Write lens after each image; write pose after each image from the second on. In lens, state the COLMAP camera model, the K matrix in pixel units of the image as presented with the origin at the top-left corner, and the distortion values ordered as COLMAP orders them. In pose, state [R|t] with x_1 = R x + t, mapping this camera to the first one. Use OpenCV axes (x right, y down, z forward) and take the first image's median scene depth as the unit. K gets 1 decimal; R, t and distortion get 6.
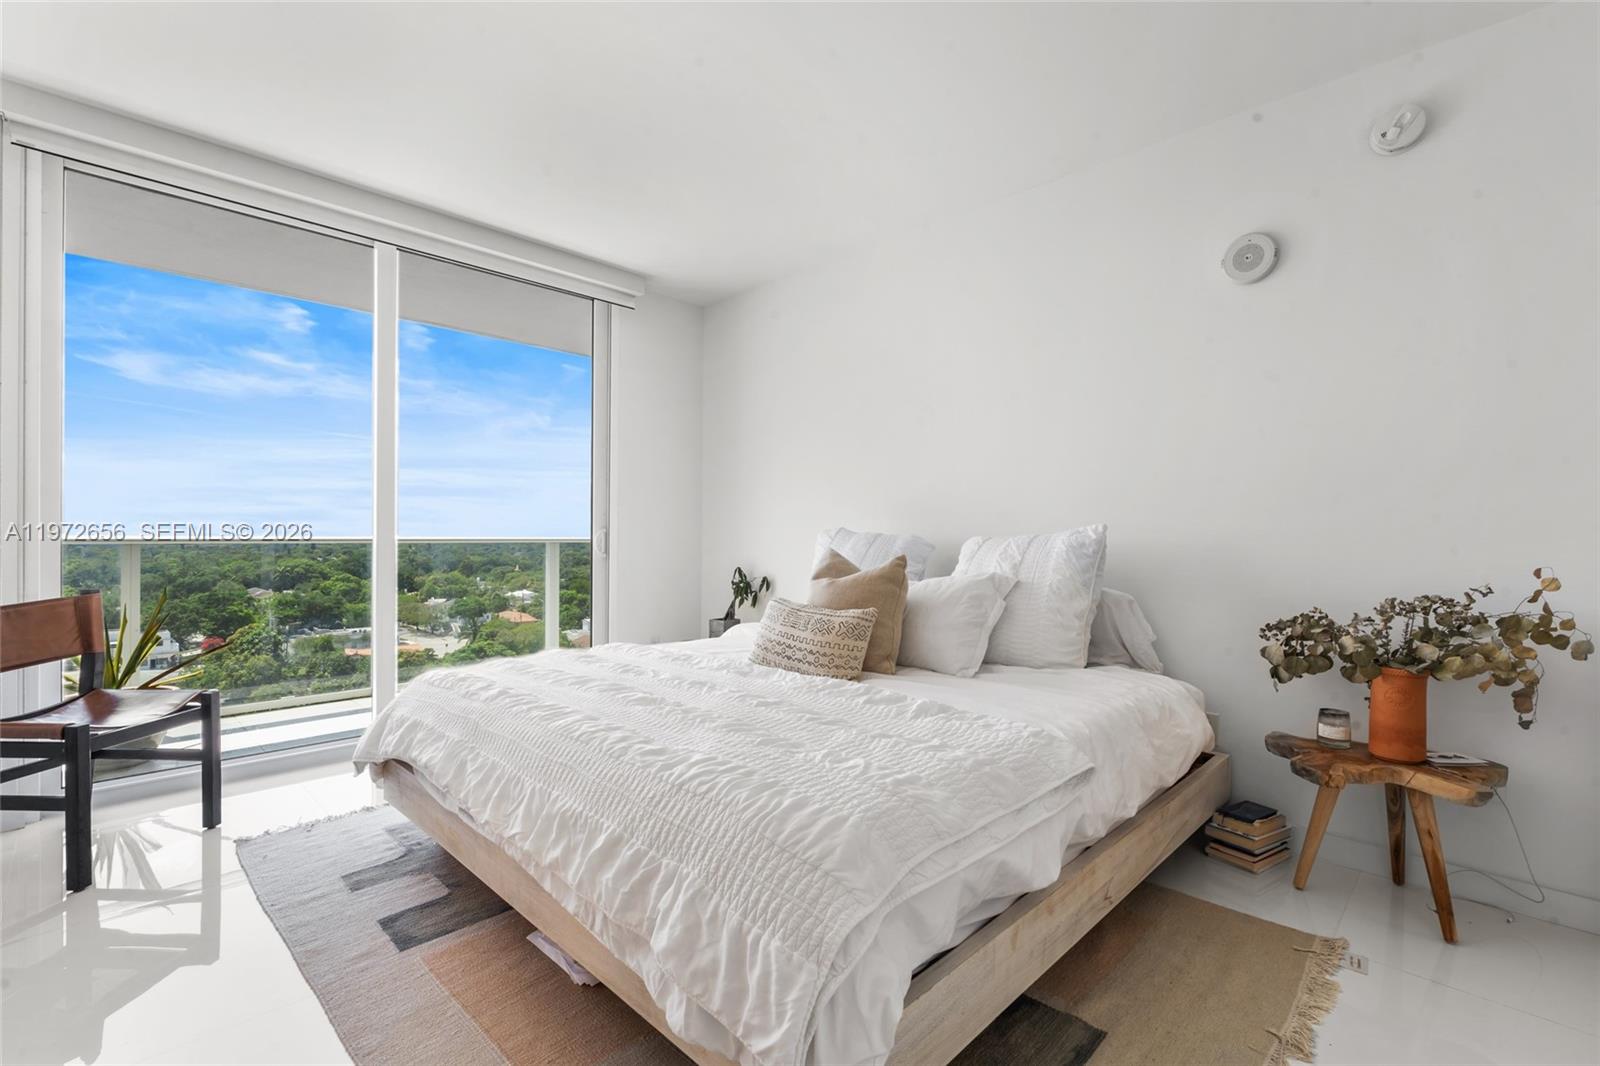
lens RADIAL K [[702.4, 0, 799.6], [0, 702.4, 538.2], [0, 0, 1]] dist [-0.000044, 0.000013]
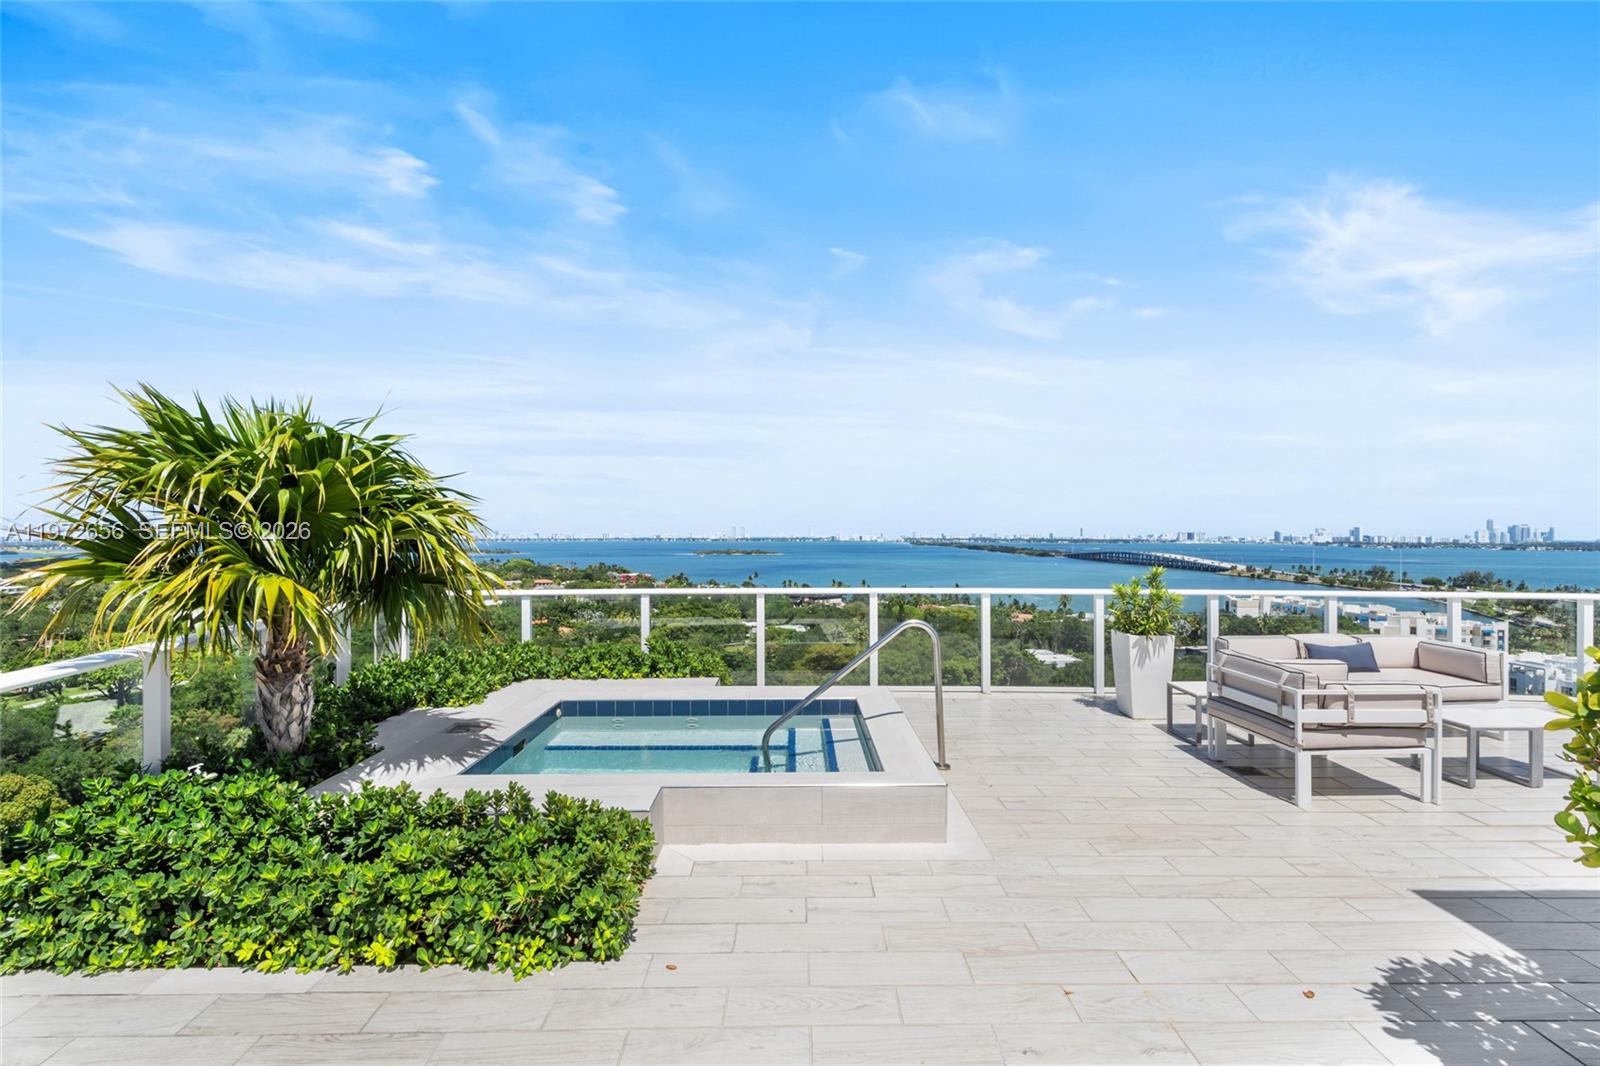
lens RADIAL K [[702.4, 0, 799.3], [0, 702.4, 530.8], [0, 0, 1]] dist [-0.000044, 0.000013]
pose [[0.901364, 0.003929, -0.433045, -0.128293], [-0.001278, 0.999979, 0.006412, 0.004170], [0.433061, -0.005227, 0.901350, 0.606784]]
